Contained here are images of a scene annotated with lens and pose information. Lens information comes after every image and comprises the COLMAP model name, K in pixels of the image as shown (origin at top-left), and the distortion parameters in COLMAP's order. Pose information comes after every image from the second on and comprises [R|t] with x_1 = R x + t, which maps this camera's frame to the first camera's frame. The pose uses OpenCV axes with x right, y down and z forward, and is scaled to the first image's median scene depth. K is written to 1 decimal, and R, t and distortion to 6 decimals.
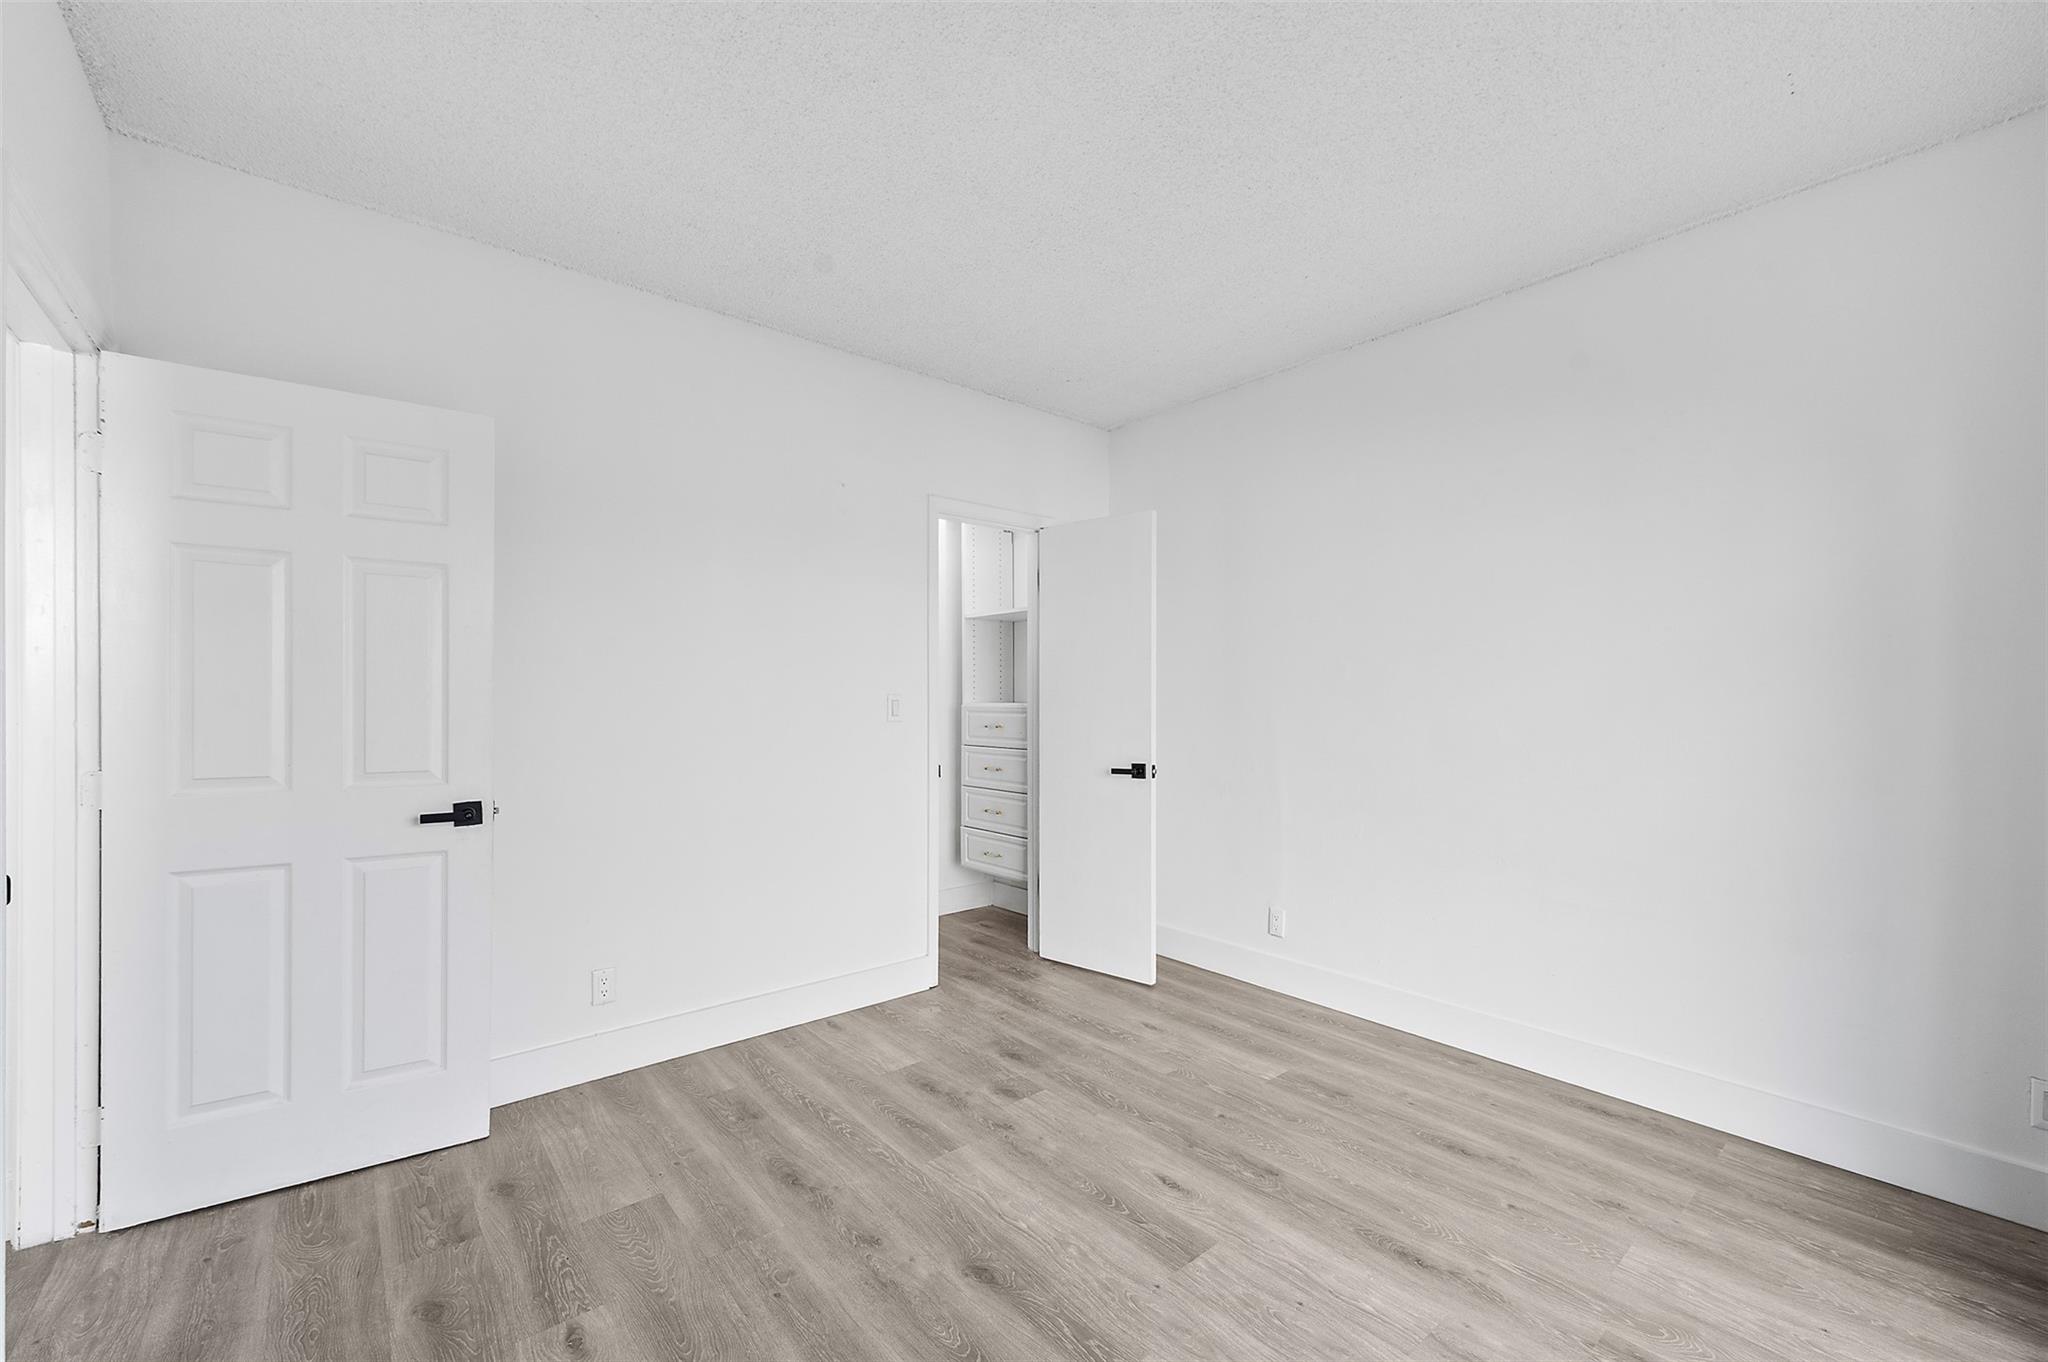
lens RADIAL K [[812.5, 0, 1021.5], [0, 812.5, 694.9], [0, 0, 1]] dist [0.017372, -0.005879]
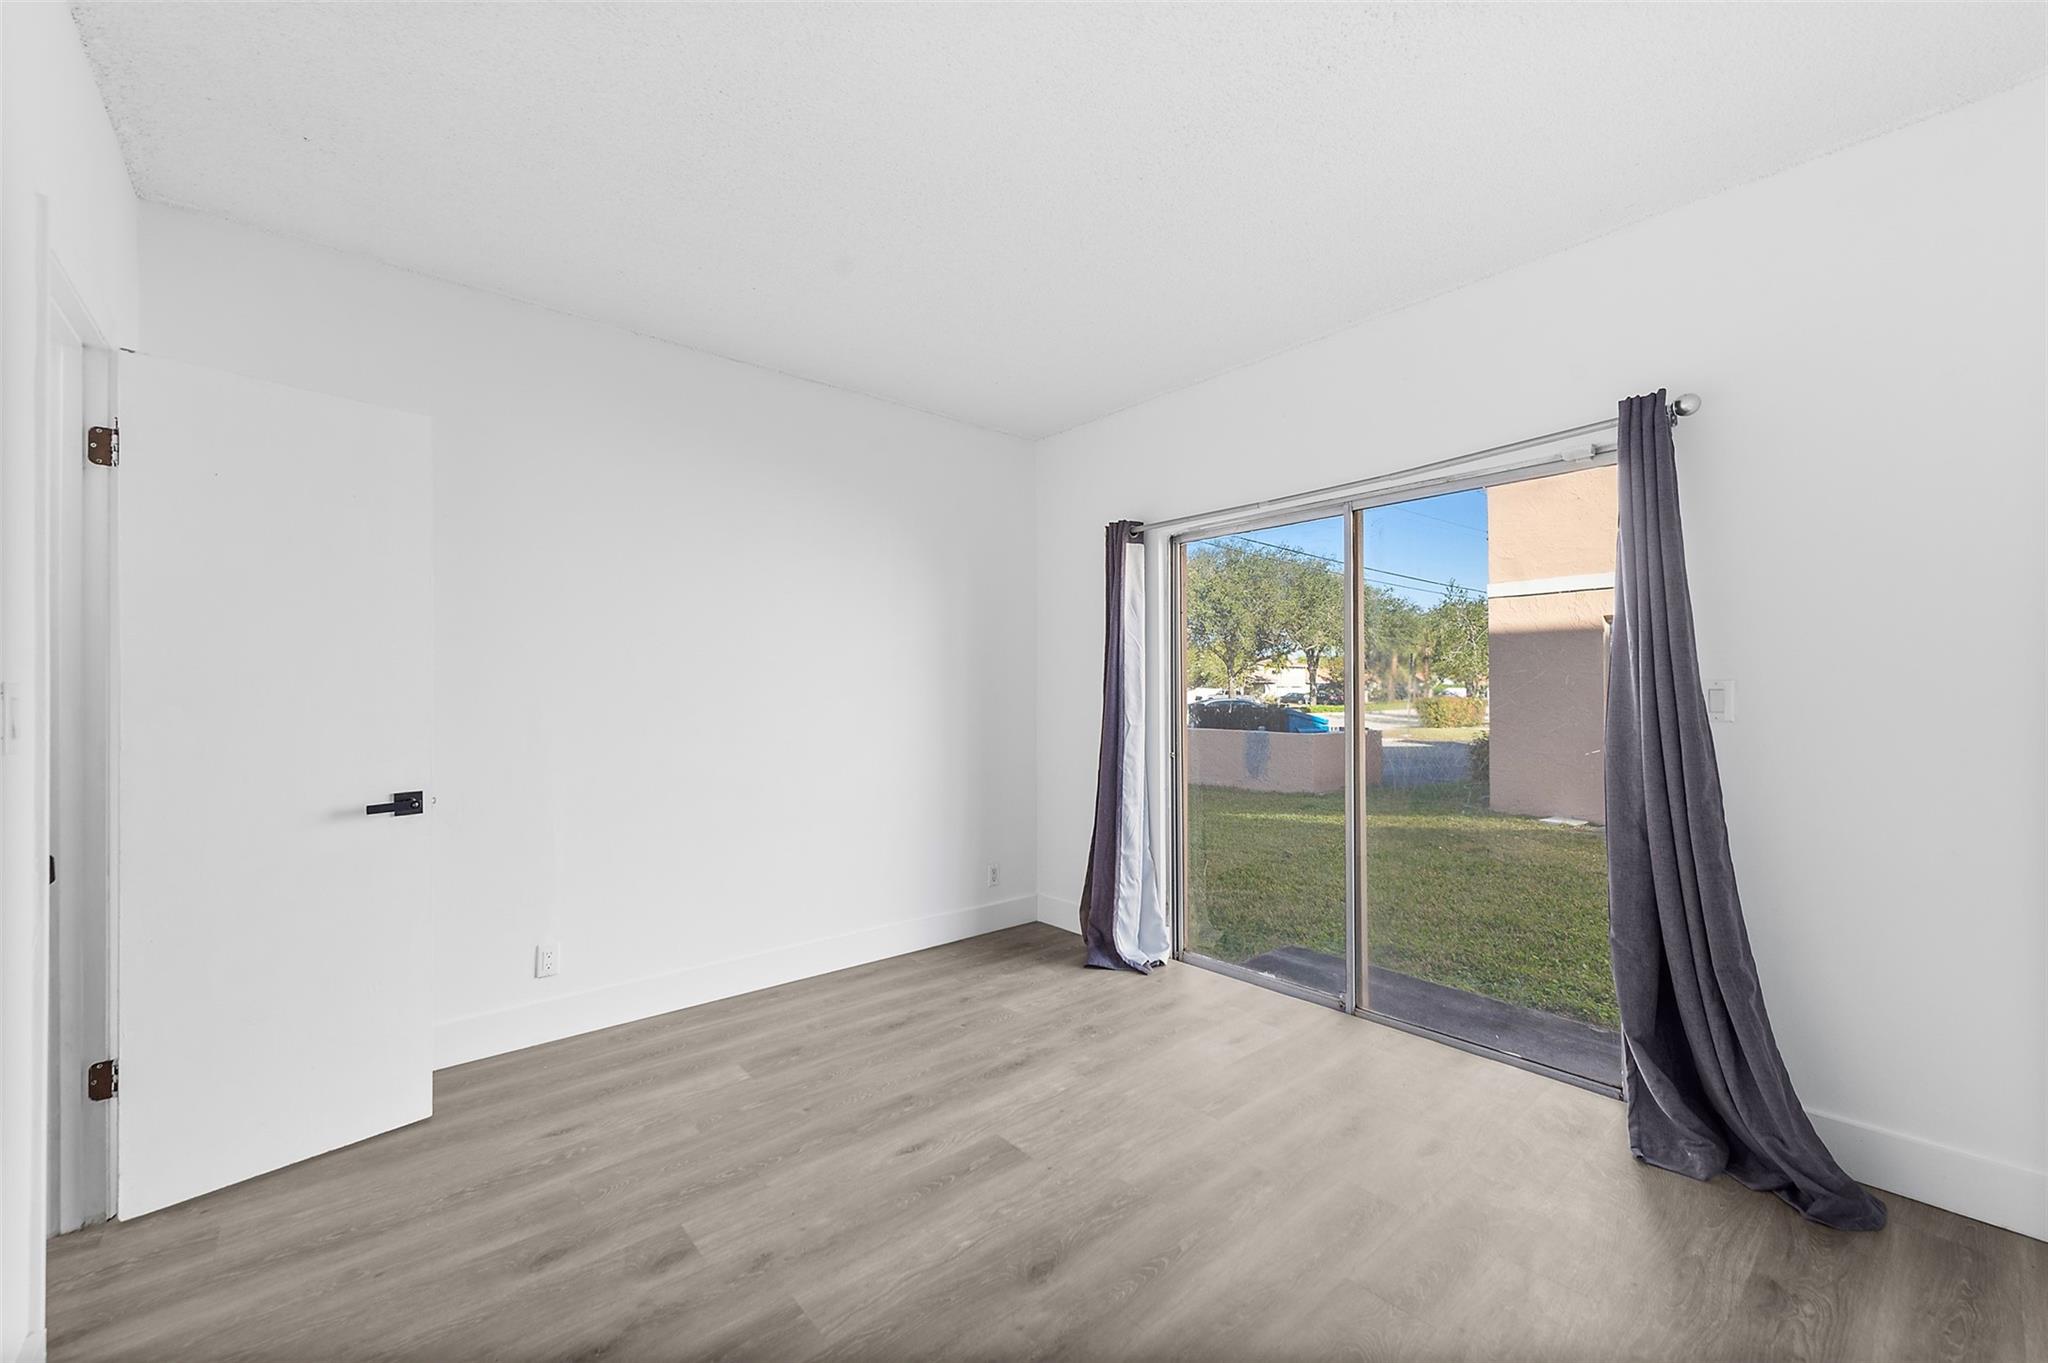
lens RADIAL K [[812.5, 0, 1021.5], [0, 812.5, 695.4], [0, 0, 1]] dist [0.017372, -0.005879]
pose [[-0.011389, 0.001885, 0.999933, -0.793951], [-0.002991, 0.999994, -0.001919, 0.016728], [-0.999931, -0.003013, -0.011383, 0.800375]]
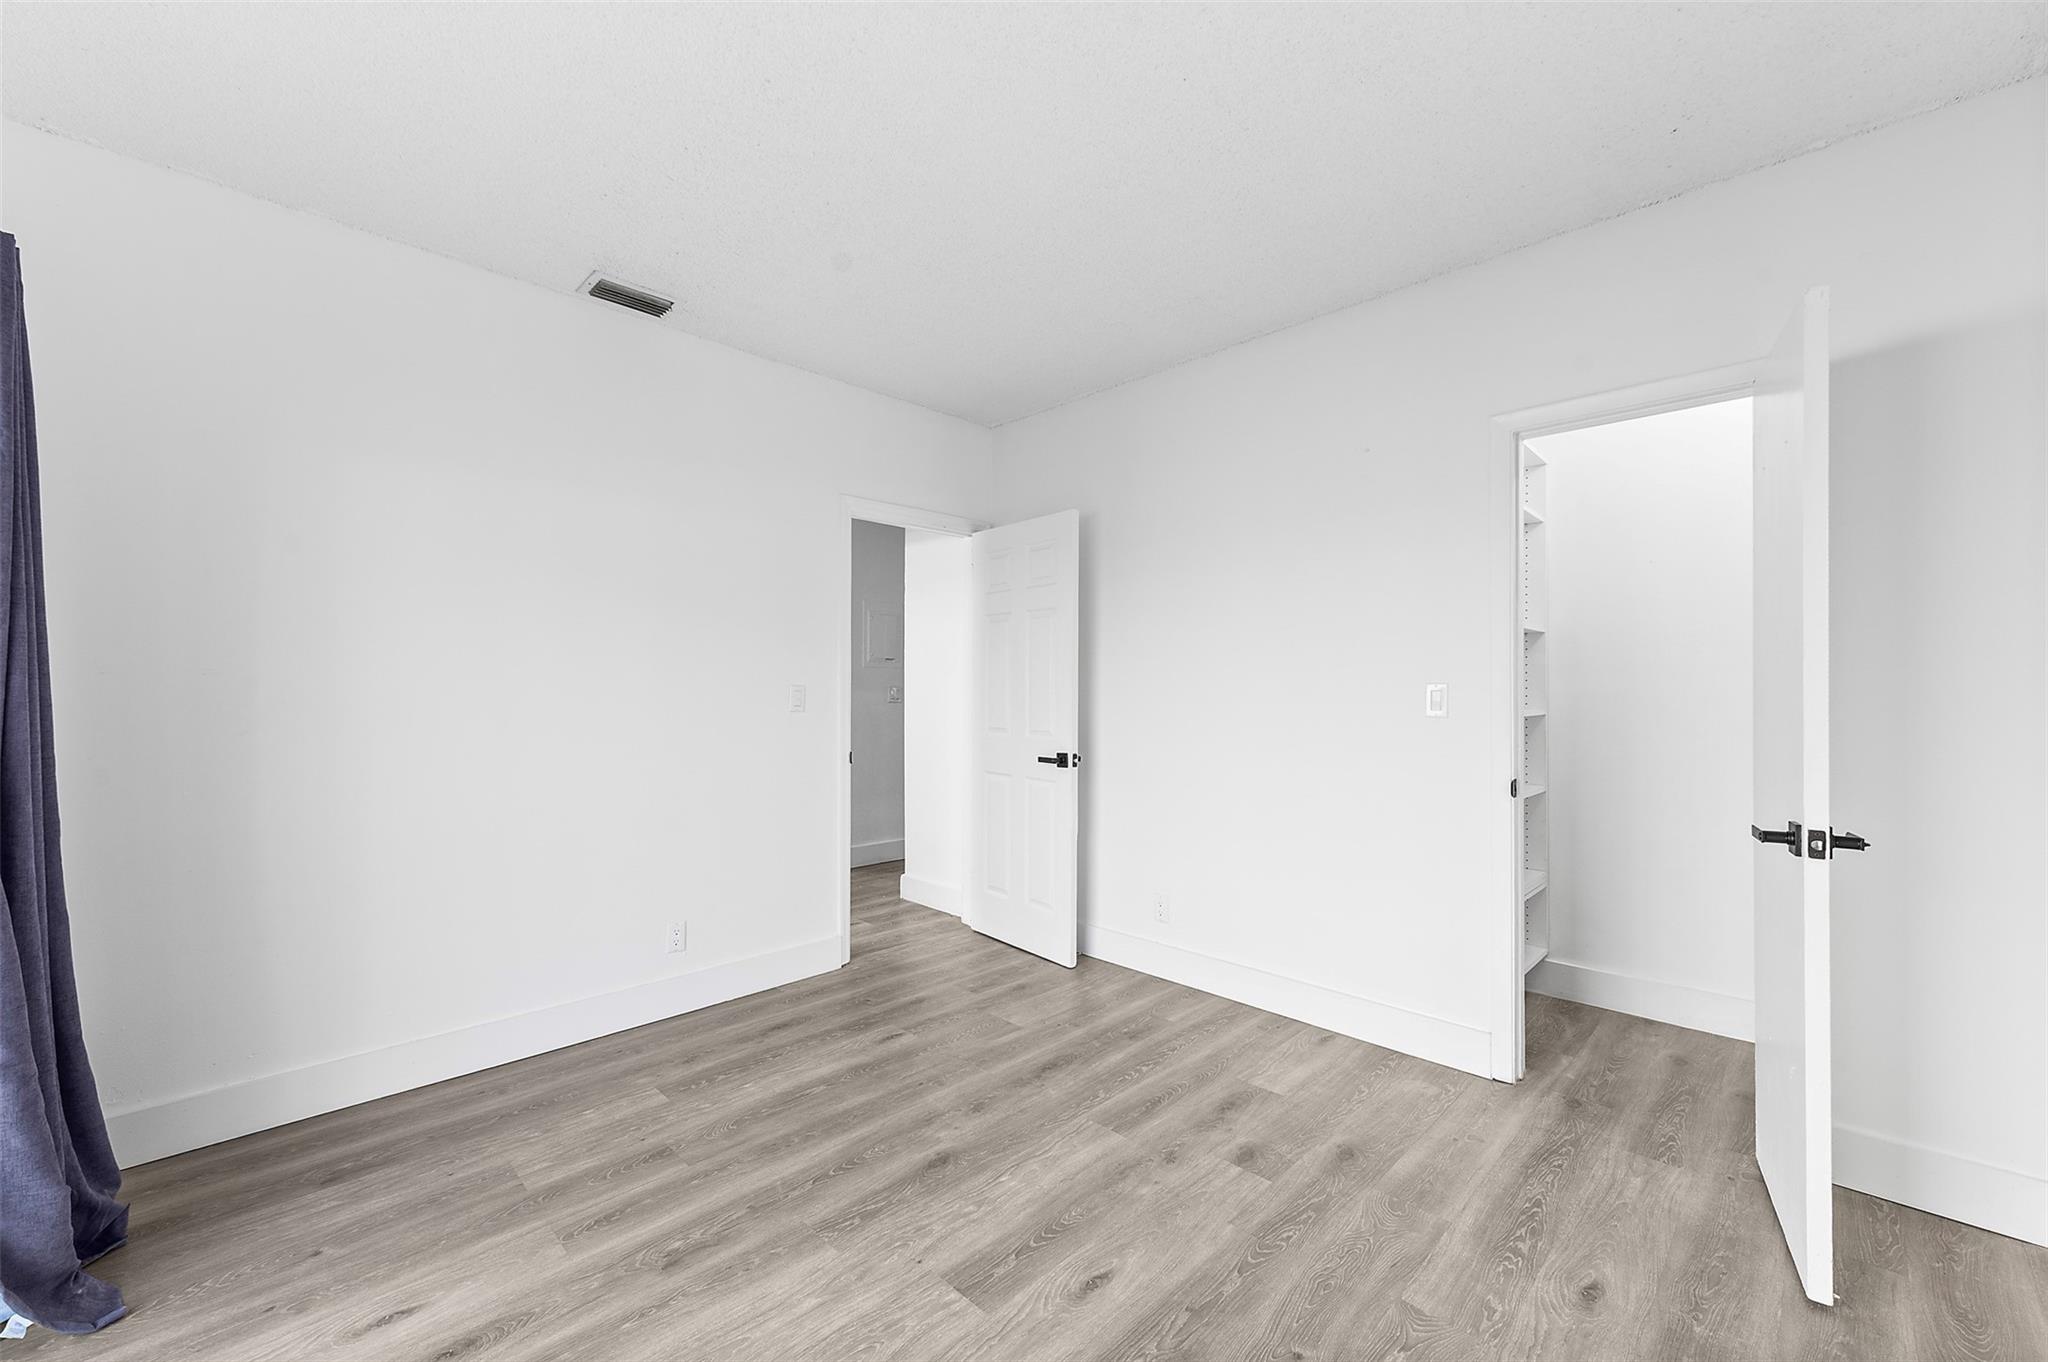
lens RADIAL K [[827.3, 0, 1022.1], [0, 827.3, 725.9], [0, 0, 1]] dist [0.018708, -0.006900]
pose [[0.083413, 0.043154, -0.995580, 0.884397], [0.004772, 0.999033, 0.043704, 0.014817], [0.996504, -0.008397, 0.083127, 0.791806]]
